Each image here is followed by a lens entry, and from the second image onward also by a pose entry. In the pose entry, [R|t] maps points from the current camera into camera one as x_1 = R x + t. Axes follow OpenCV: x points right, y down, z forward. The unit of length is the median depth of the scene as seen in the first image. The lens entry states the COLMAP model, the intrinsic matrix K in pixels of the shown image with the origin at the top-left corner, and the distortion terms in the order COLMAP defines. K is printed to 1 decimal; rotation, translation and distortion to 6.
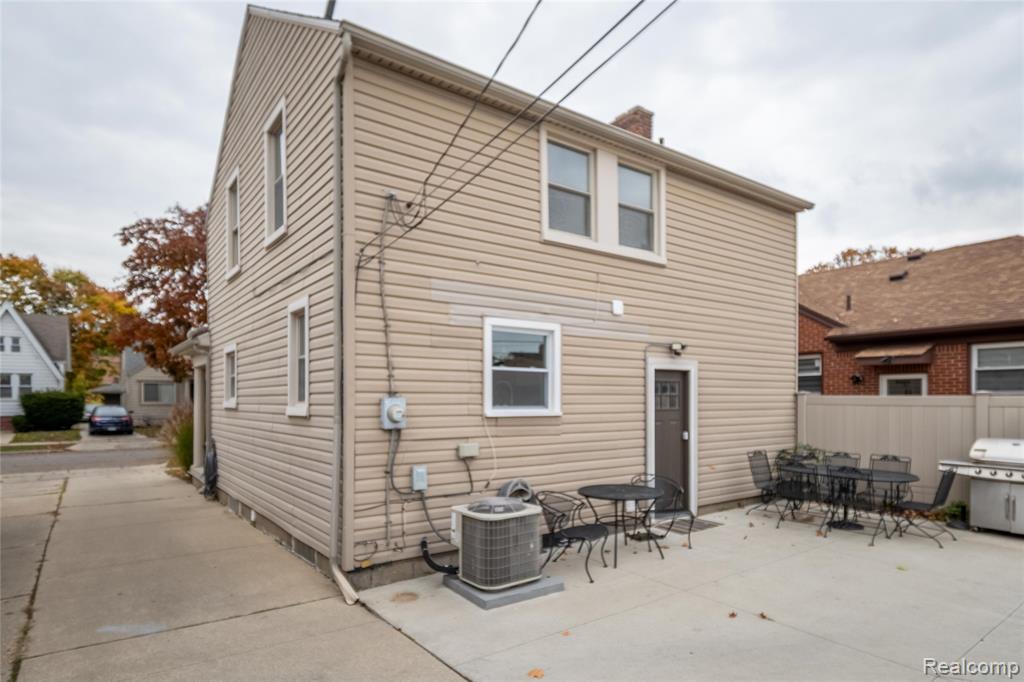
lens RADIAL K [[583.7, 0, 549.7], [0, 583.7, 397.5], [0, 0, 1]] dist [0.001024, 0.000096]
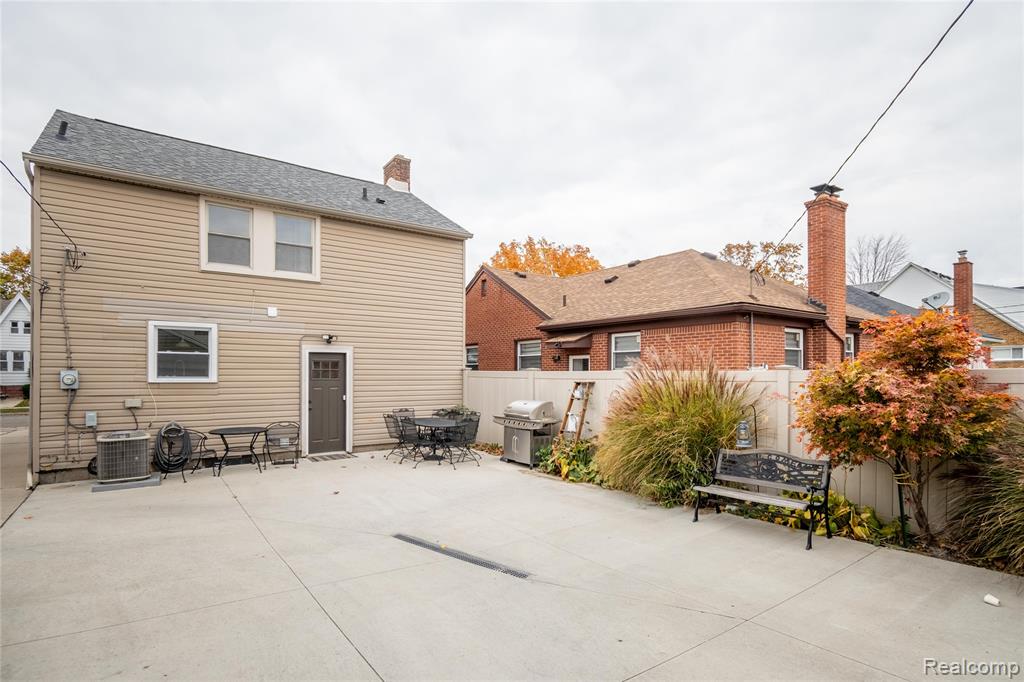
lens RADIAL K [[517.1, 0, 510.1], [0, 517.1, 375.3], [0, 0, 1]] dist [-0.002054, -0.000181]
pose [[0.998718, 0.005567, -0.050318, 0.828571], [-0.005201, 0.999959, 0.007398, -0.002548], [0.050357, -0.007127, 0.998706, -0.319763]]
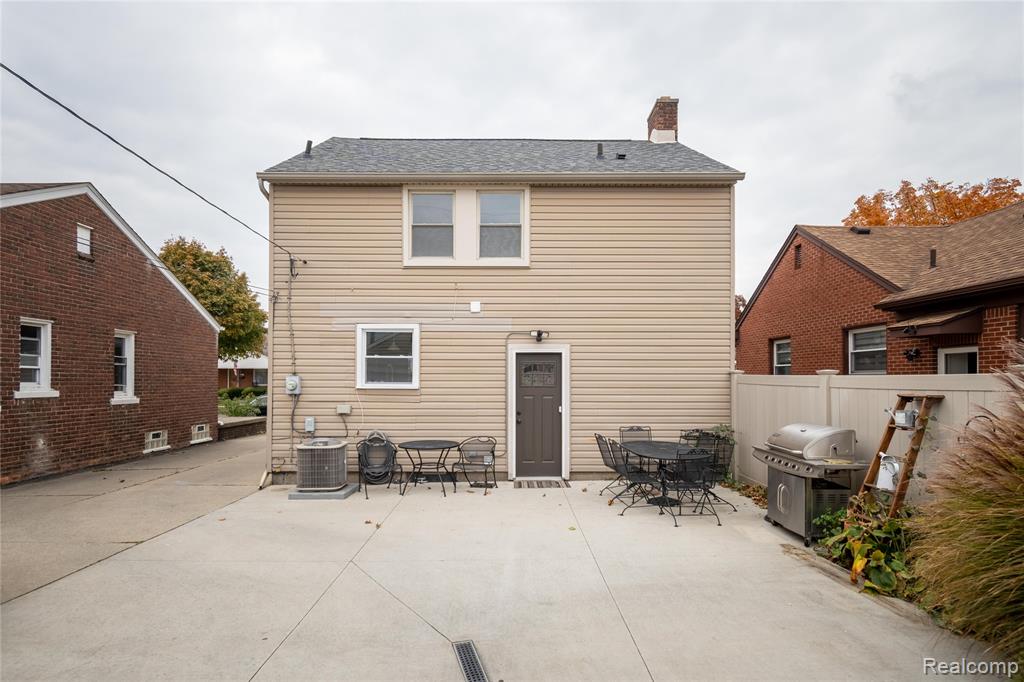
lens RADIAL K [[559.7, 0, 511.6], [0, 559.7, 374.0], [0, 0, 1]] dist [0.001983, 0.000249]
pose [[0.788935, 0.000422, -0.614476, 0.975216], [-0.001284, 0.999999, -0.000962, -0.003895], [0.614475, 0.001548, 0.788935, 0.073074]]
